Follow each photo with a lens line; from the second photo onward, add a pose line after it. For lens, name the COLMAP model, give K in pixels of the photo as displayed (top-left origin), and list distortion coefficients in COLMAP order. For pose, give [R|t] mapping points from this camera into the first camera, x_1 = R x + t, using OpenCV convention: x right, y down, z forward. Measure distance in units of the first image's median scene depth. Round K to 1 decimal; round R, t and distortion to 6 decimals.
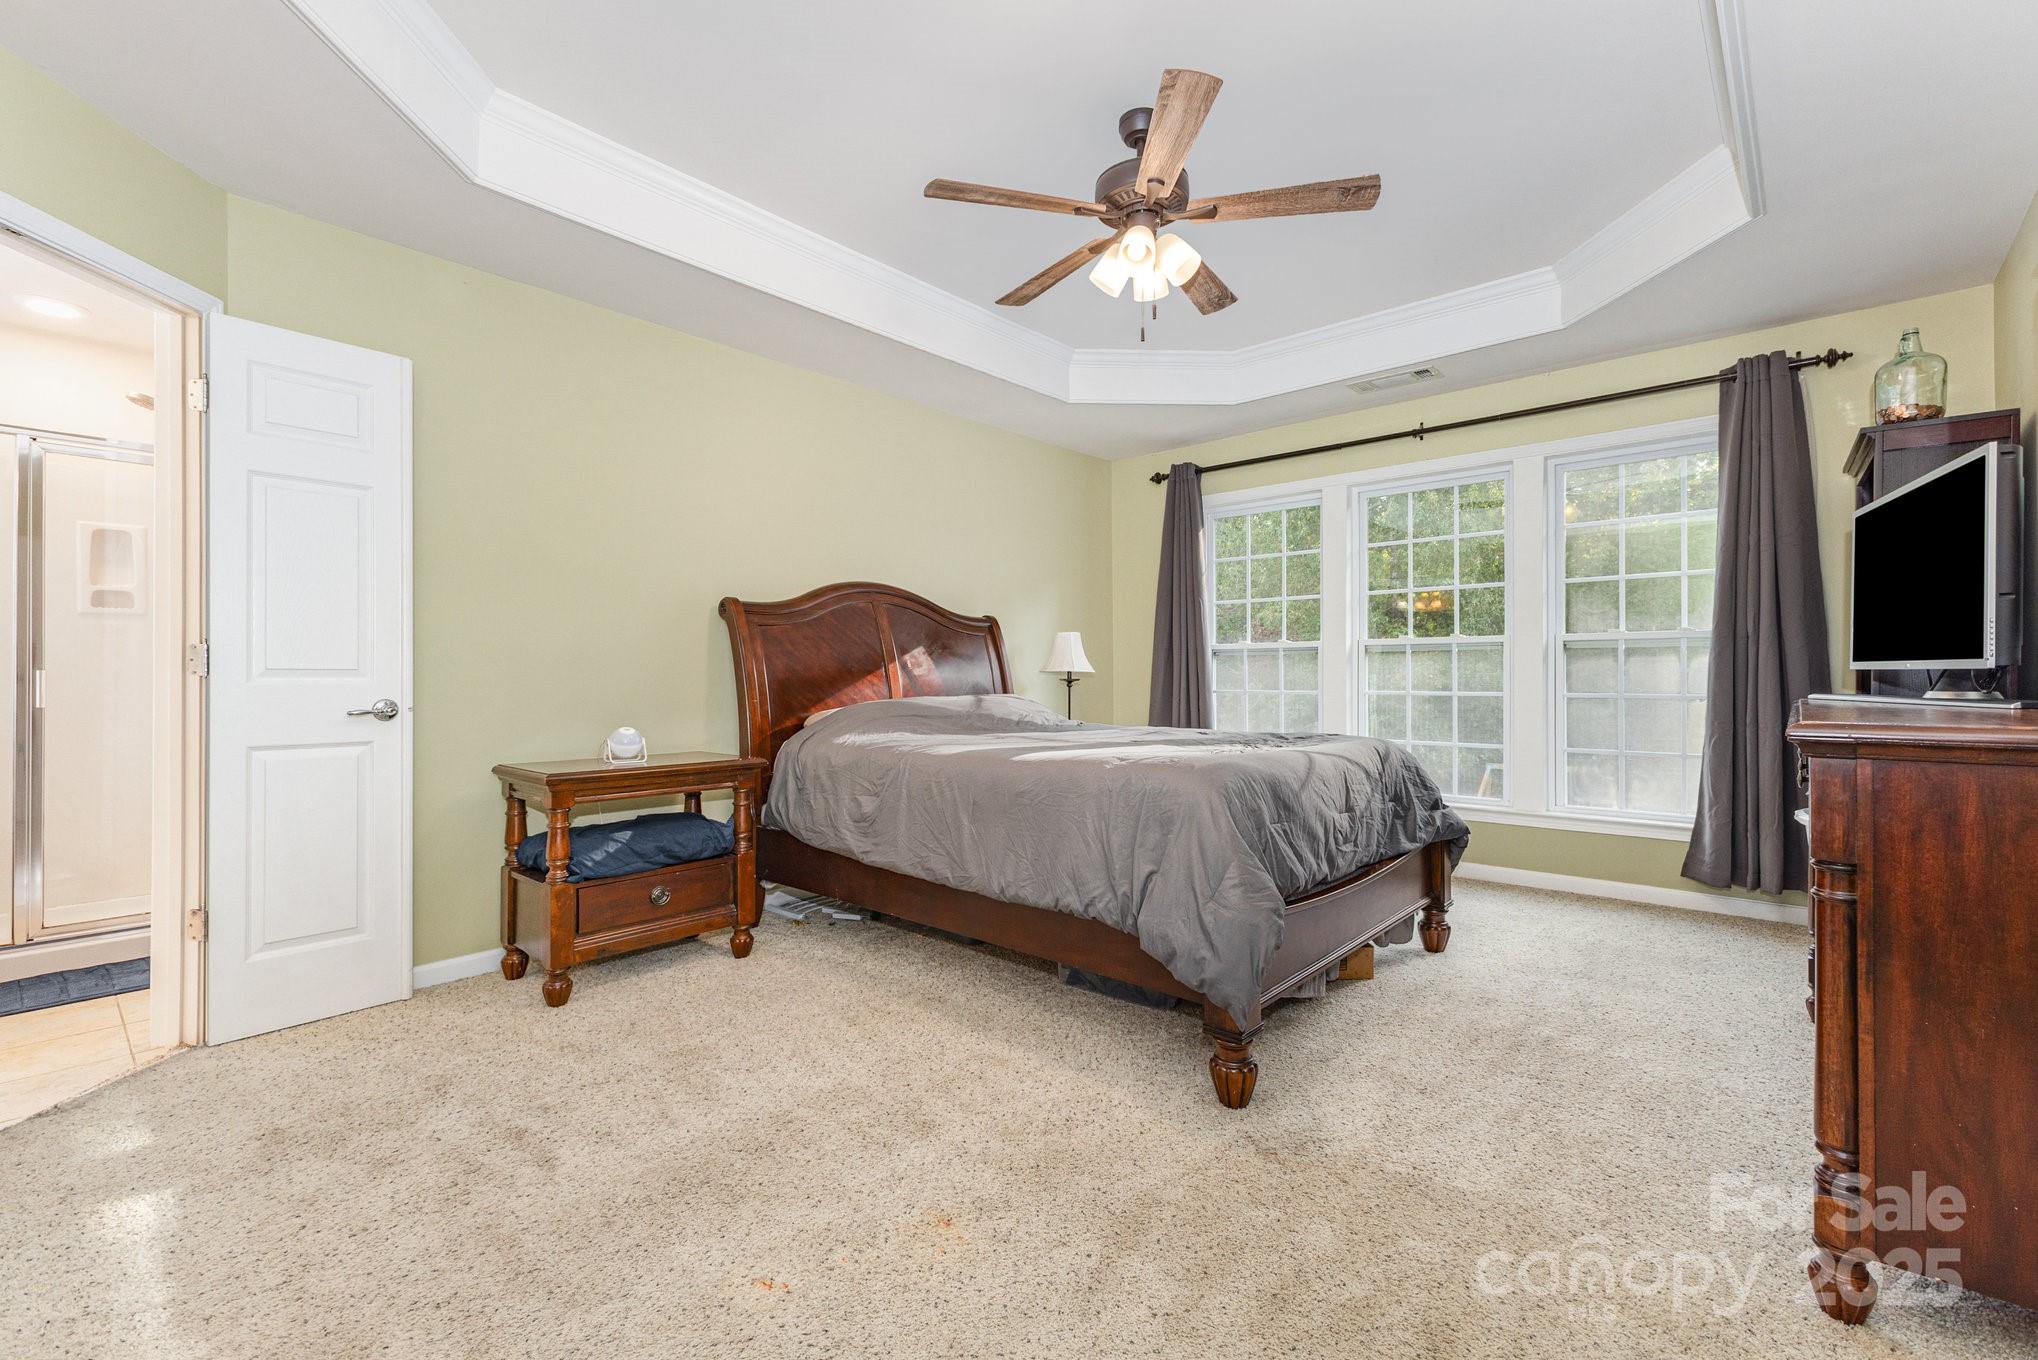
lens RADIAL K [[876.0, 0, 1014.5], [0, 876.0, 674.0], [0, 0, 1]] dist [0.013033, -0.000066]
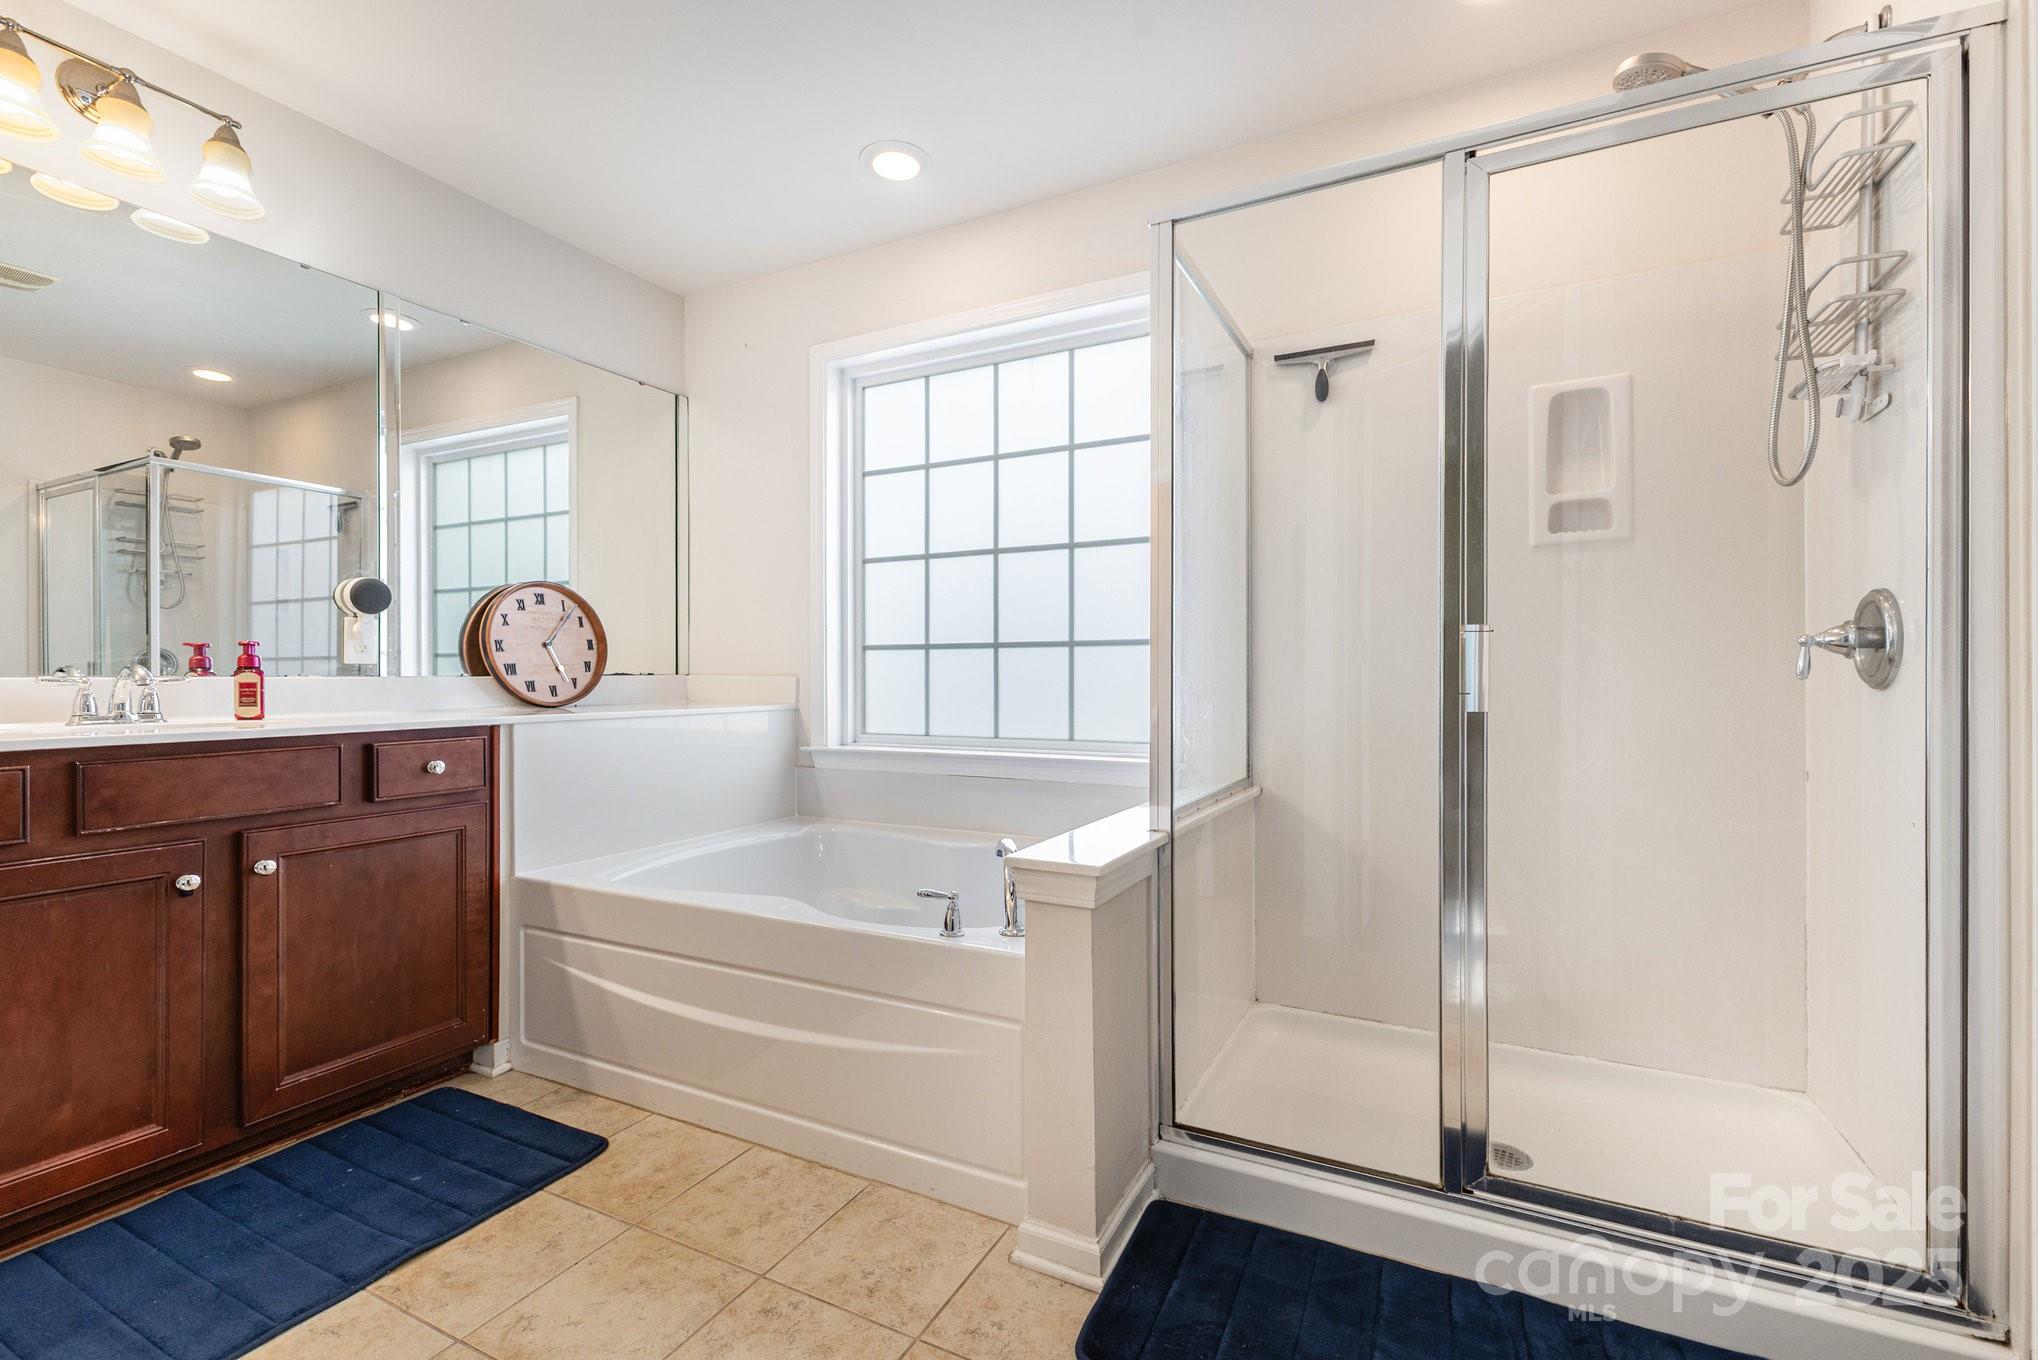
lens RADIAL K [[893.9, 0, 1016.6], [0, 893.9, 673.1], [0, 0, 1]] dist [0.013073, -0.000344]
pose [[0.262838, -0.001339, -0.964839, -0.569241], [-0.000354, 0.999999, -0.001484, 0.015072], [0.964840, 0.000731, 0.262838, 0.516431]]
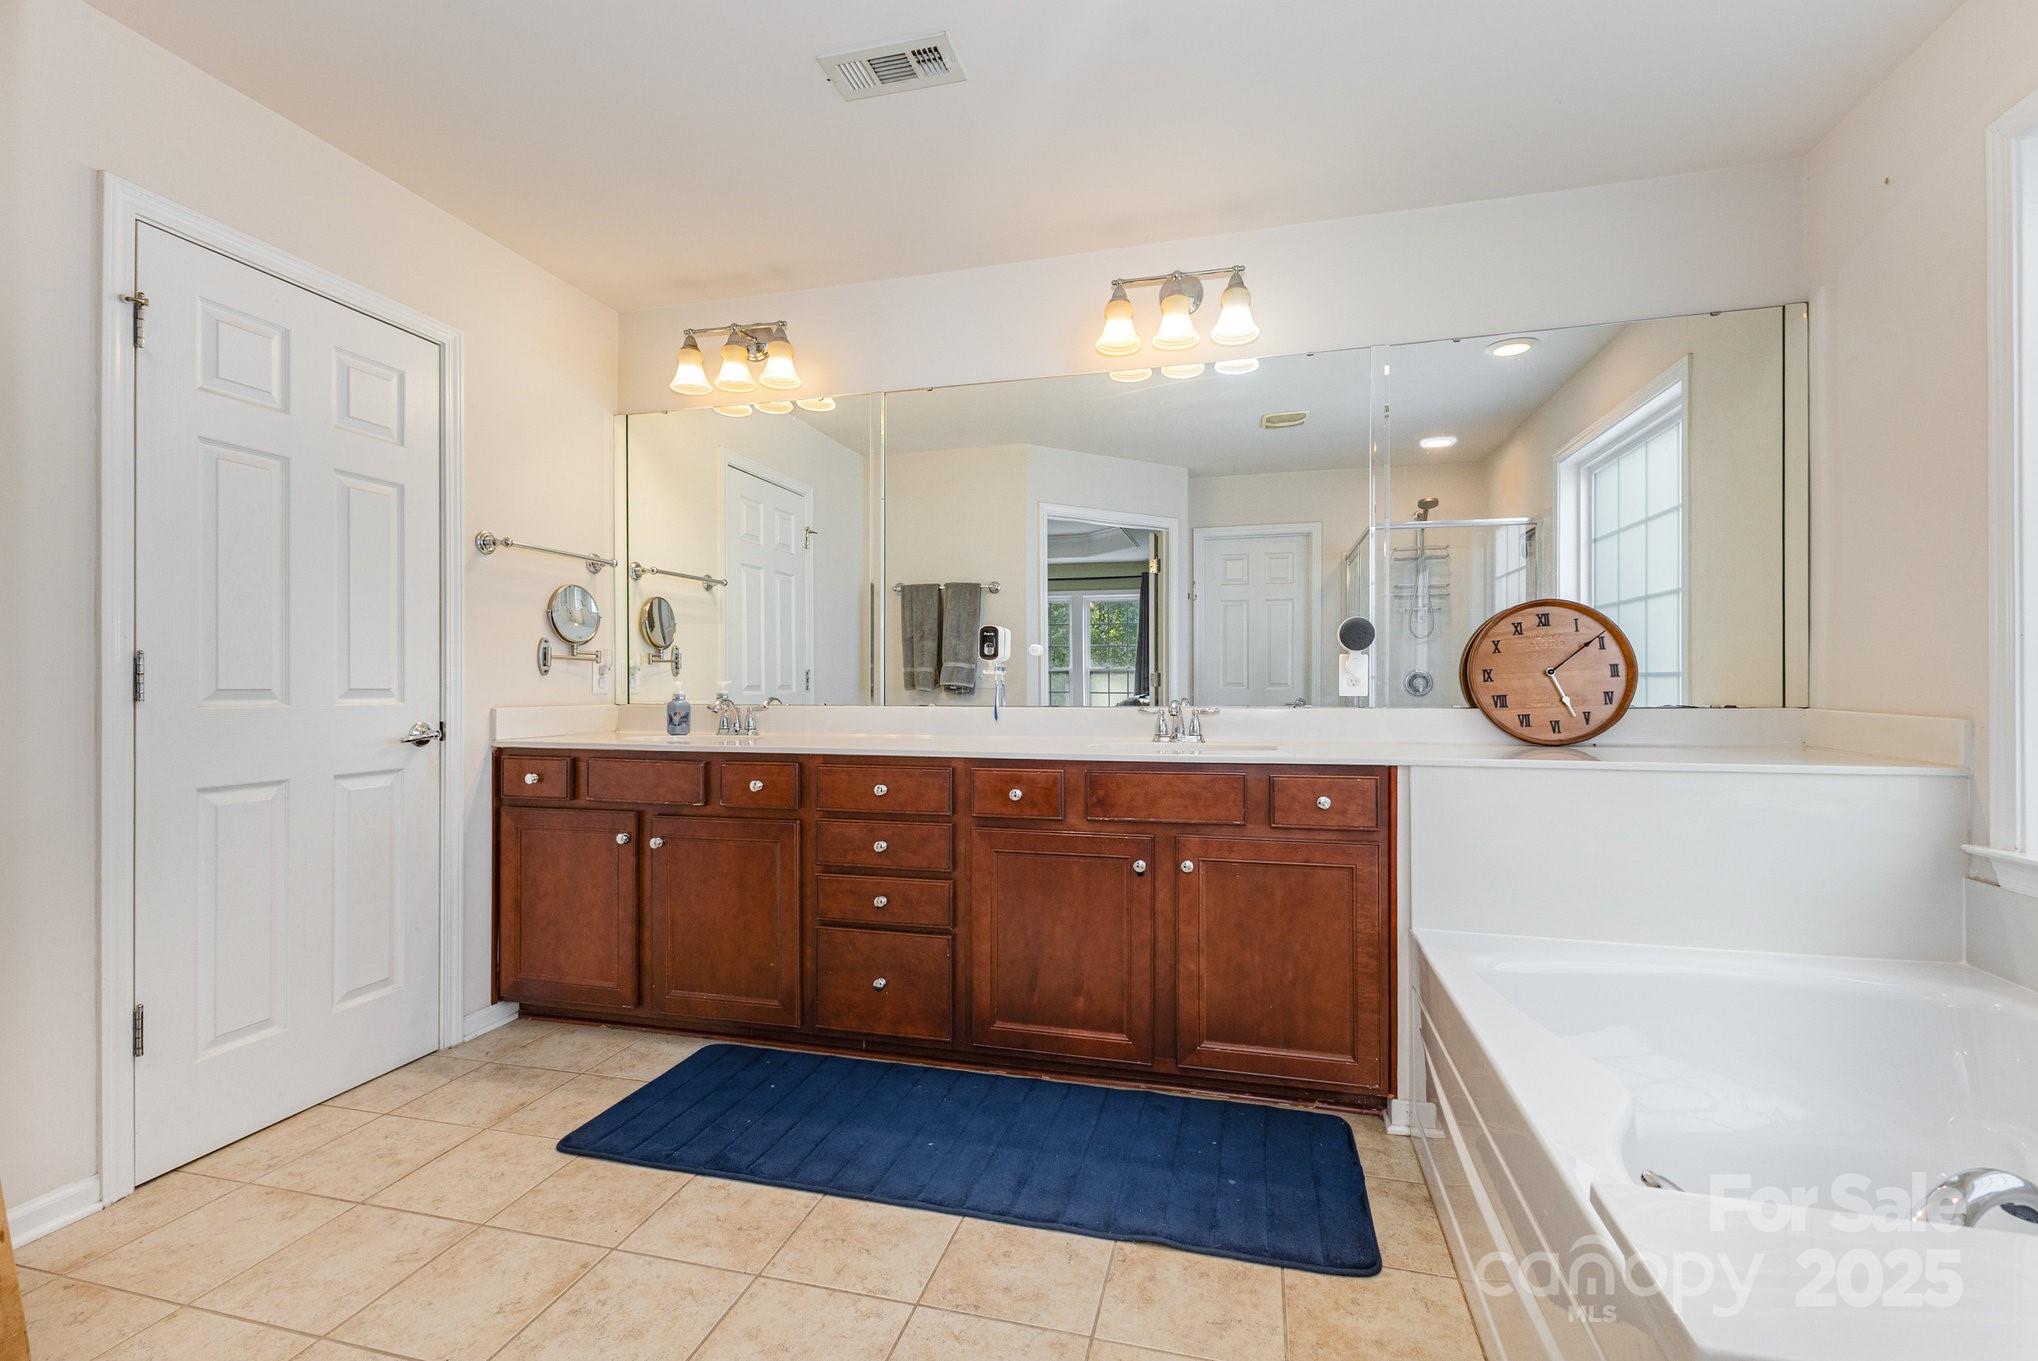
lens RADIAL K [[869.1, 0, 1022.7], [0, 869.1, 690.0], [0, 0, 1]] dist [0.002201, -0.000057]
pose [[-0.885095, 0.007976, -0.465342, -0.775740], [0.003746, 0.999943, 0.010015, -0.005293], [0.465396, 0.007121, -0.885074, 0.716679]]
